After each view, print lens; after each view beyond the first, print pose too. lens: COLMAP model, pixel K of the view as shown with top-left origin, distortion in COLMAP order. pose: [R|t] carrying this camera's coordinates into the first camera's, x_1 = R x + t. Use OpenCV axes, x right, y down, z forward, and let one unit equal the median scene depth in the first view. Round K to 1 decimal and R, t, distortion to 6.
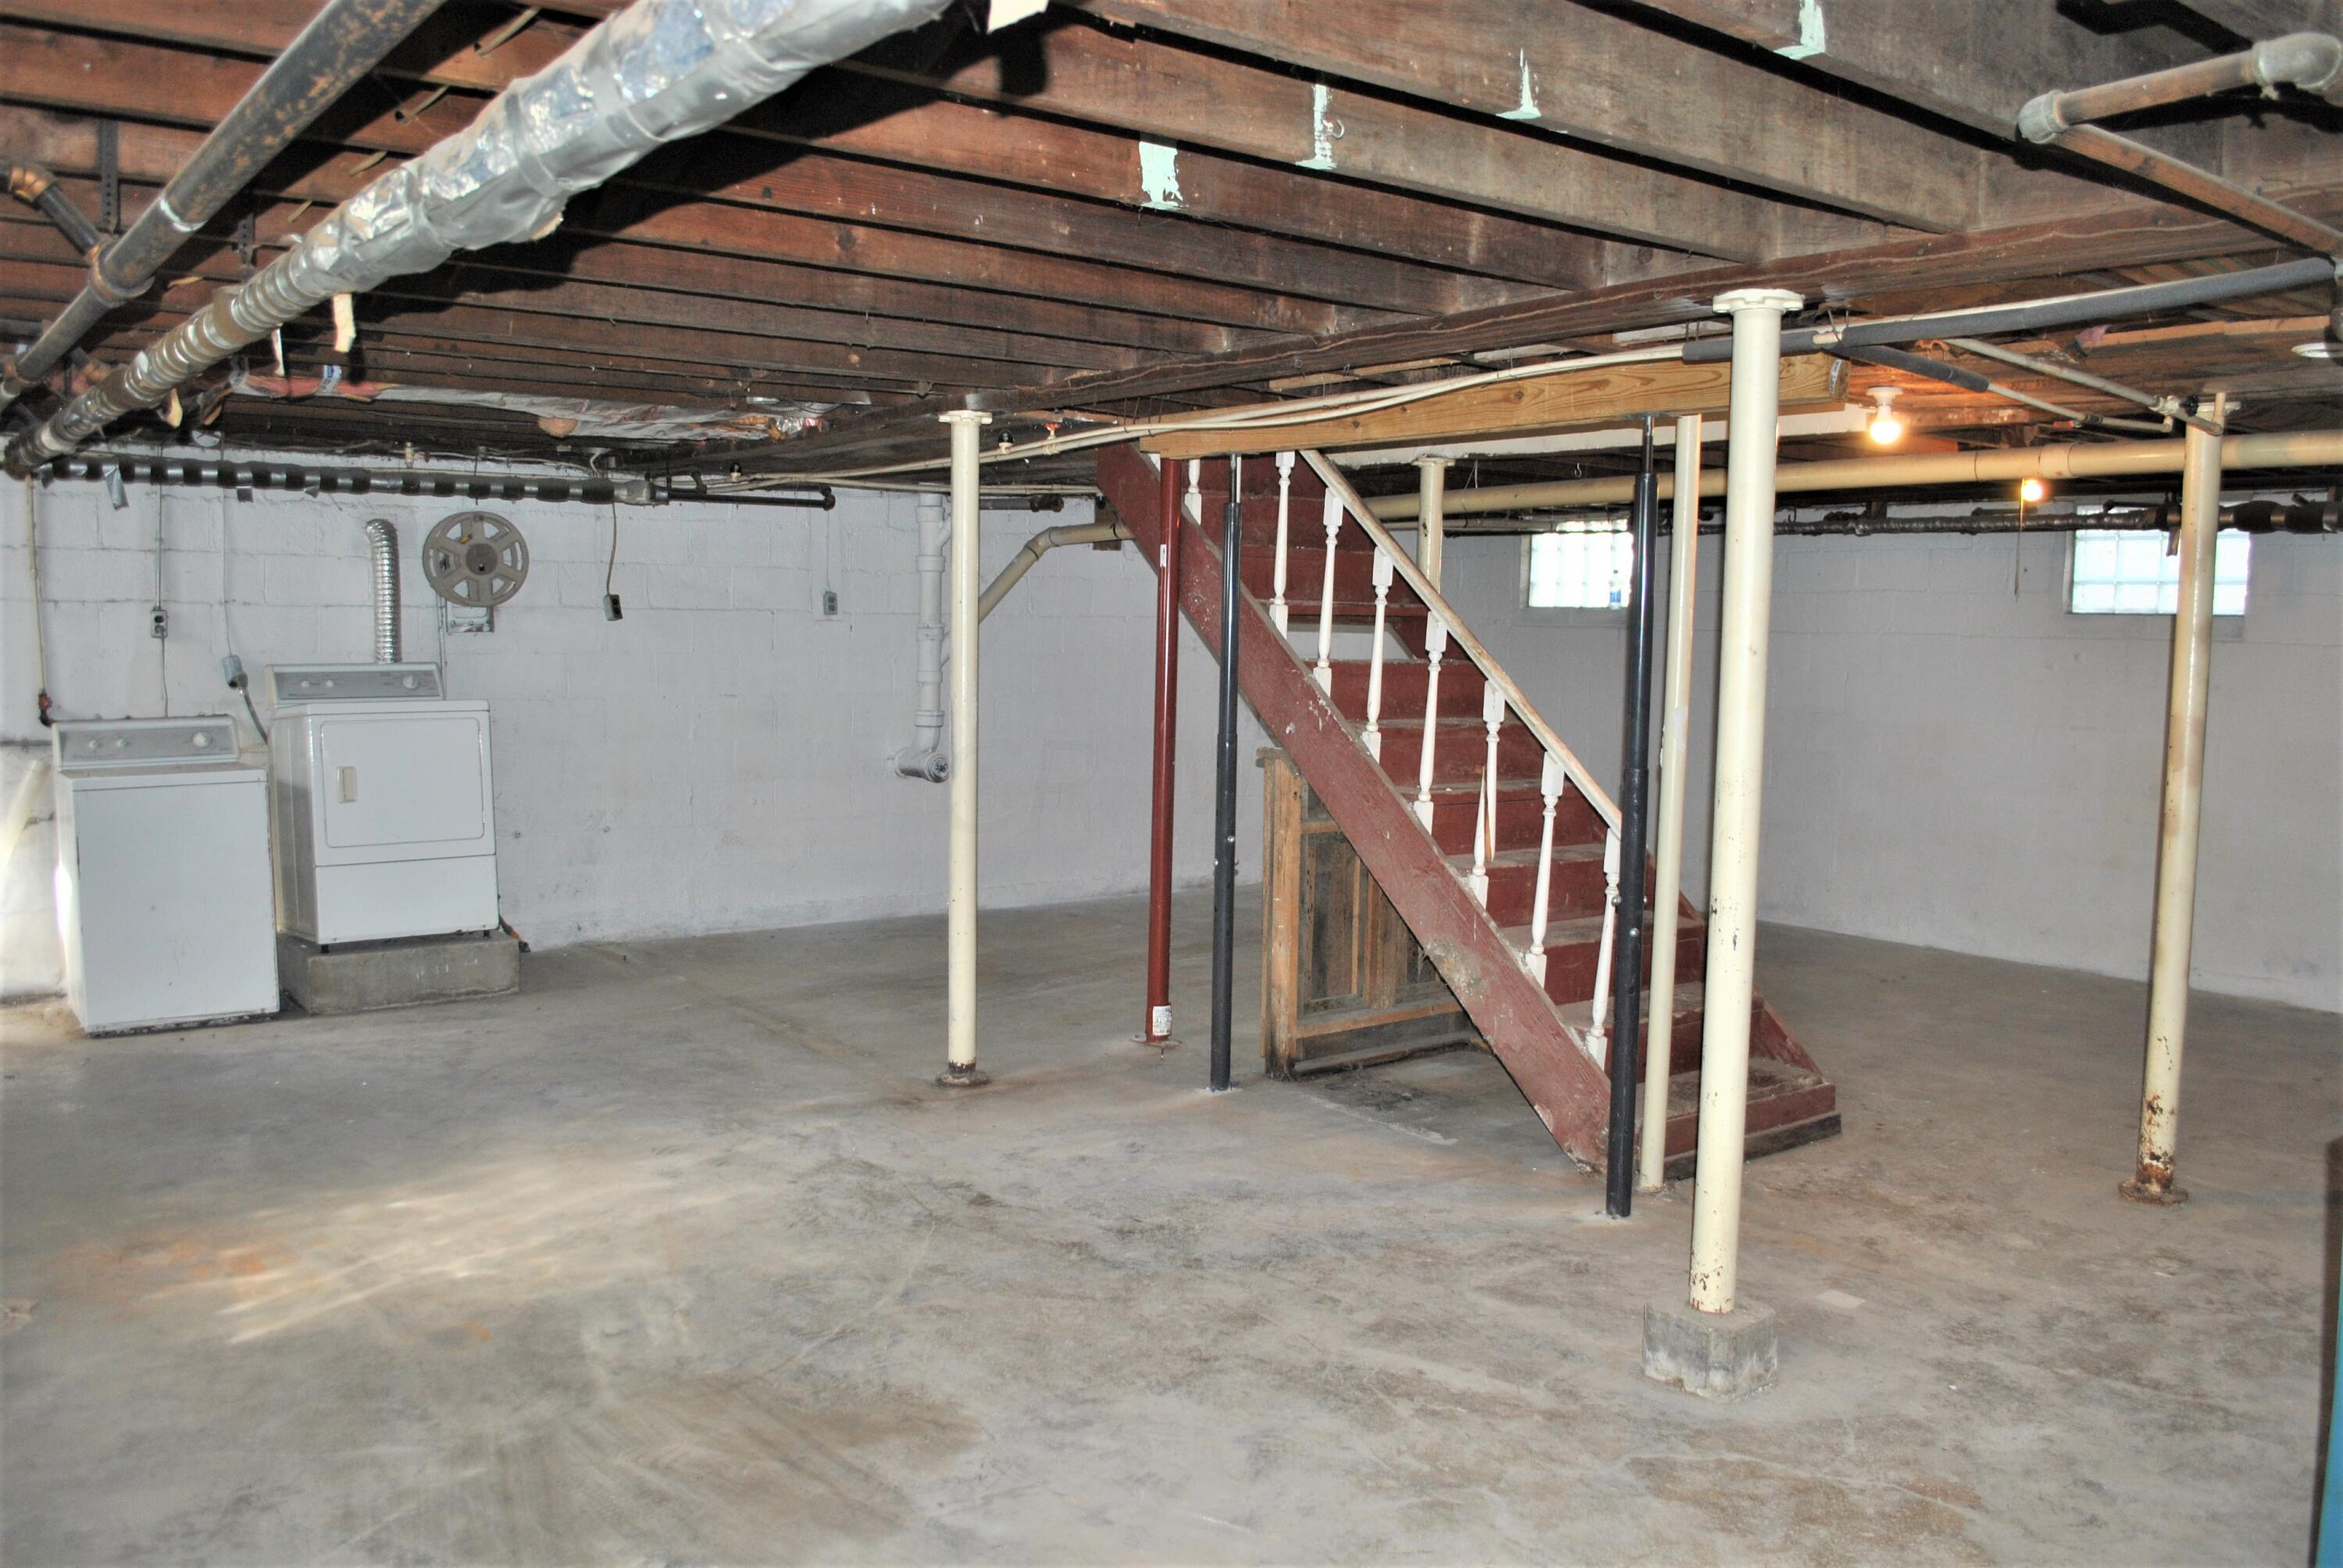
lens RADIAL K [[1865.3, 0, 1170.7], [0, 1865.3, 785.1], [0, 0, 1]] dist [-0.072350, 0.006095]
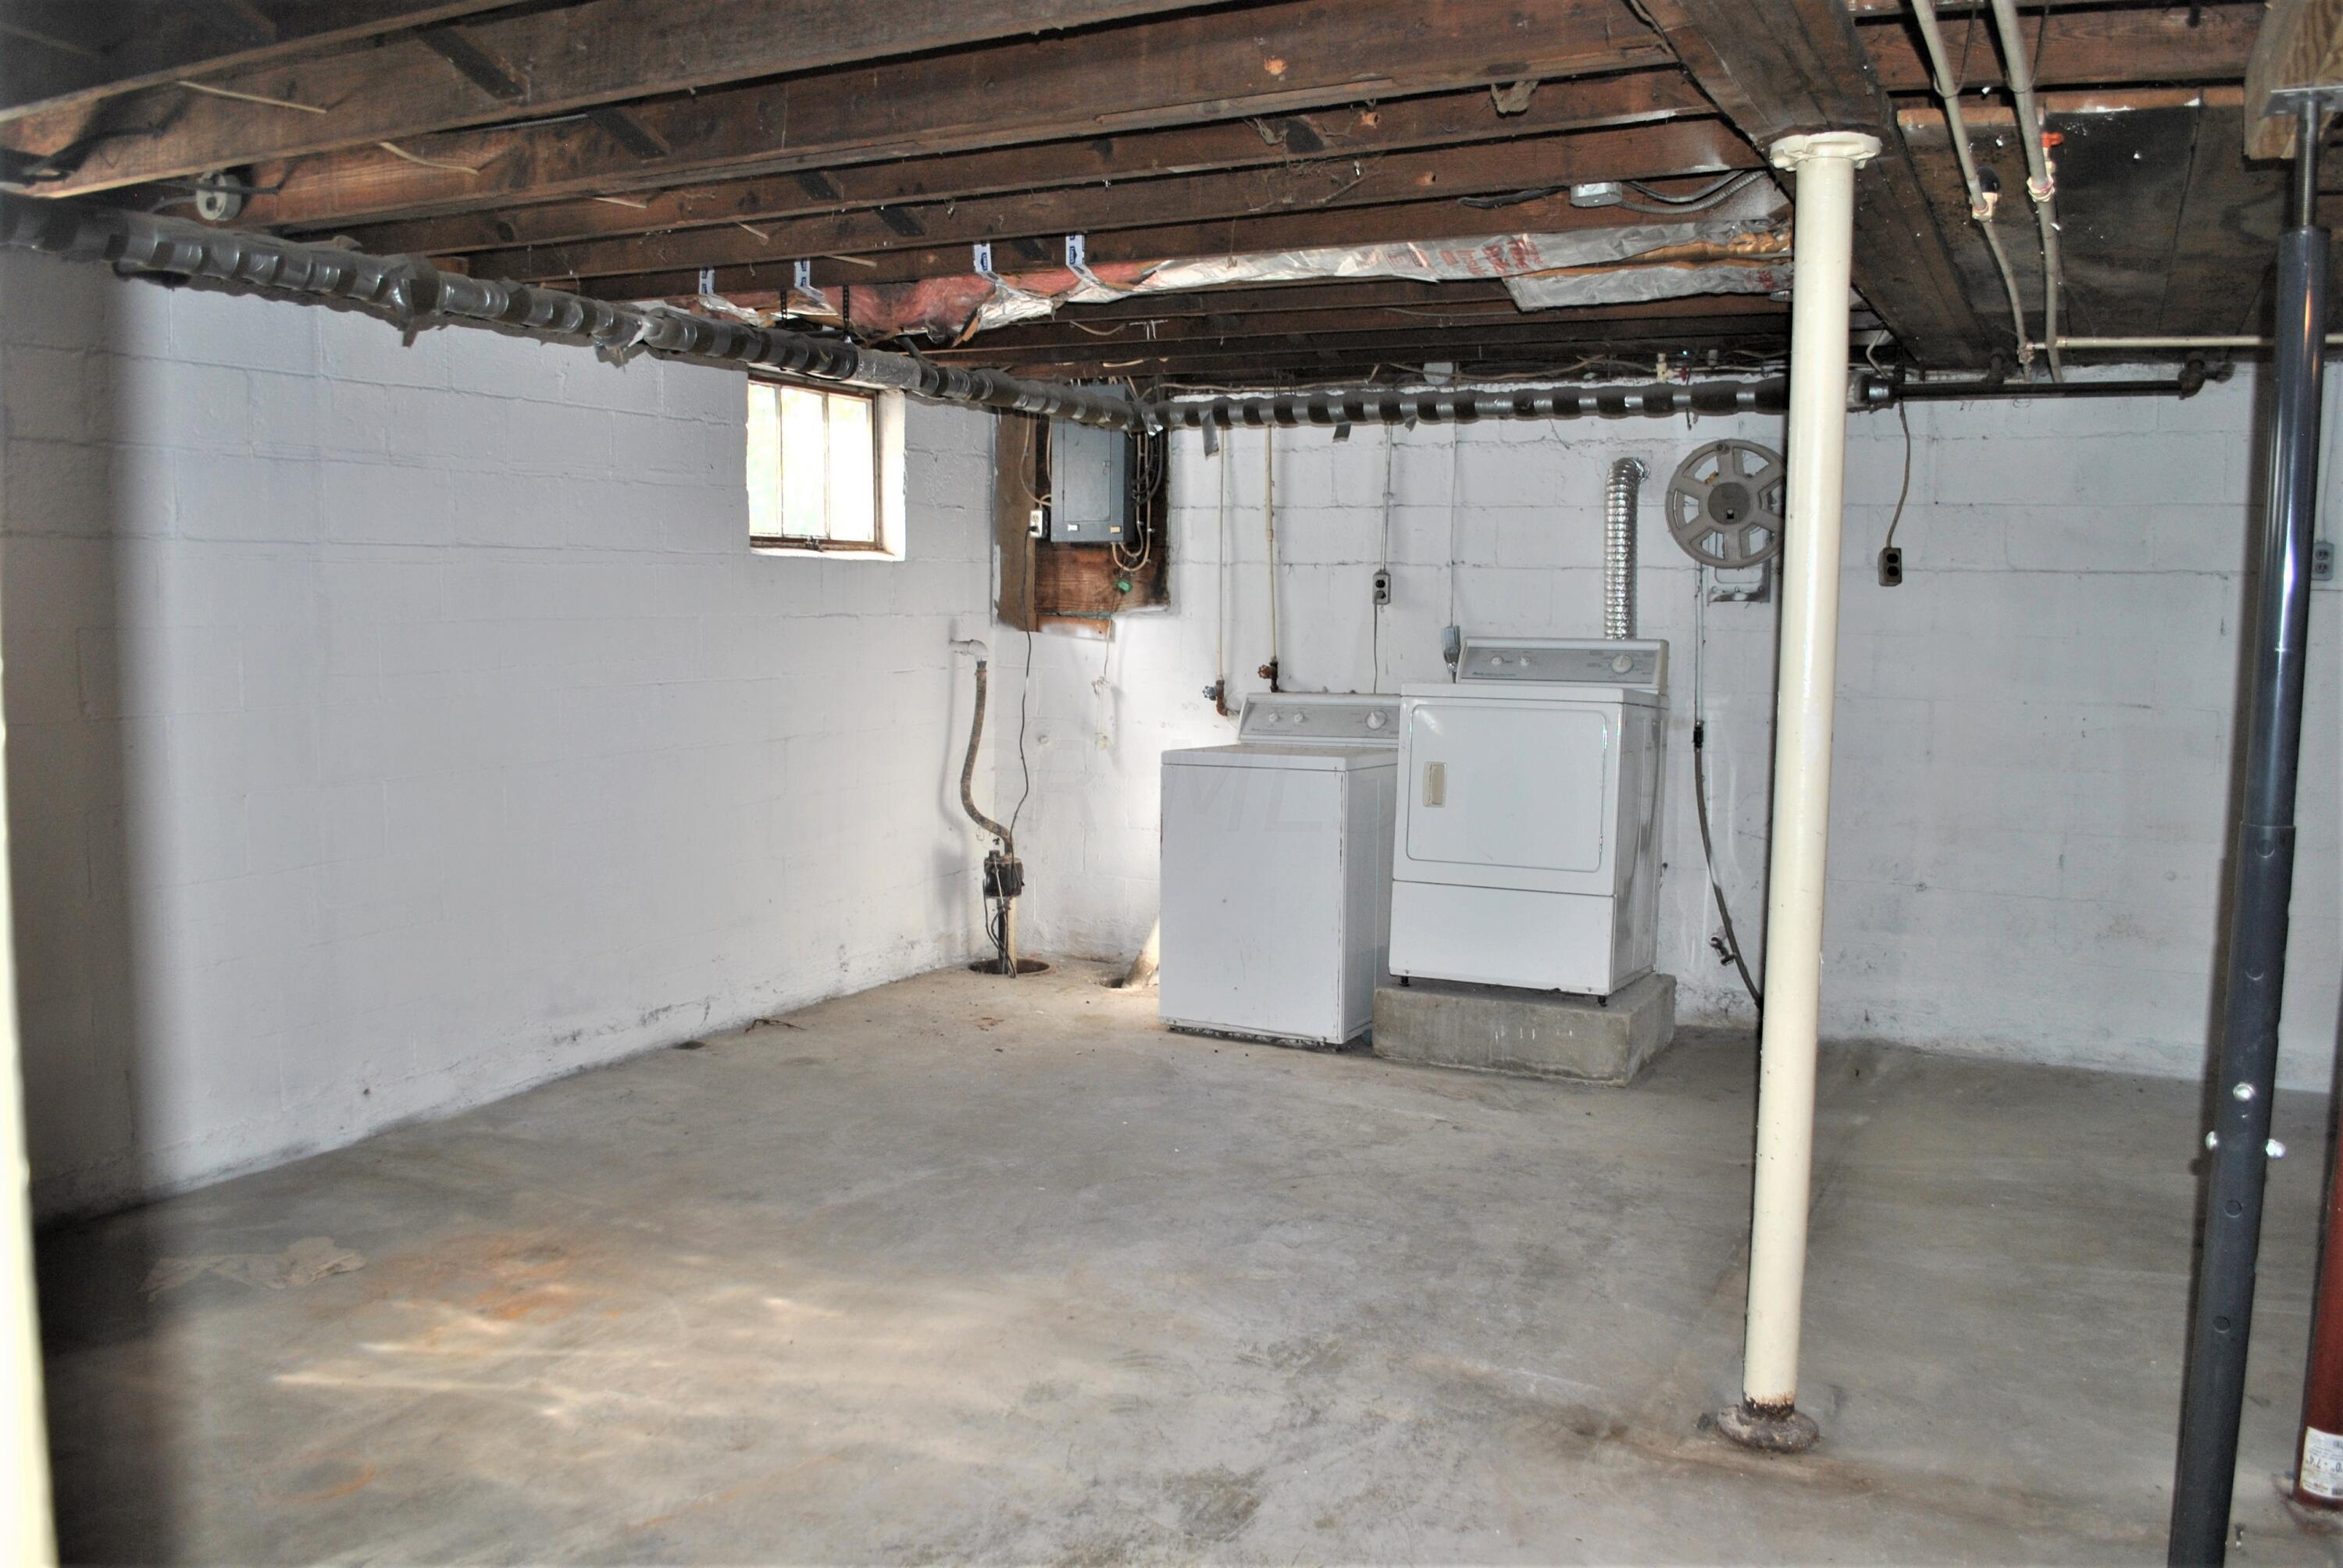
lens RADIAL K [[1865.3, 0, 1171.9], [0, 1865.3, 786.0], [0, 0, 1]] dist [-0.072350, 0.006095]
pose [[0.435662, 0.082395, -0.896331, 0.284042], [-0.083657, 0.995198, 0.050822, -0.038020], [0.896214, 0.052843, 0.440463, 0.648102]]
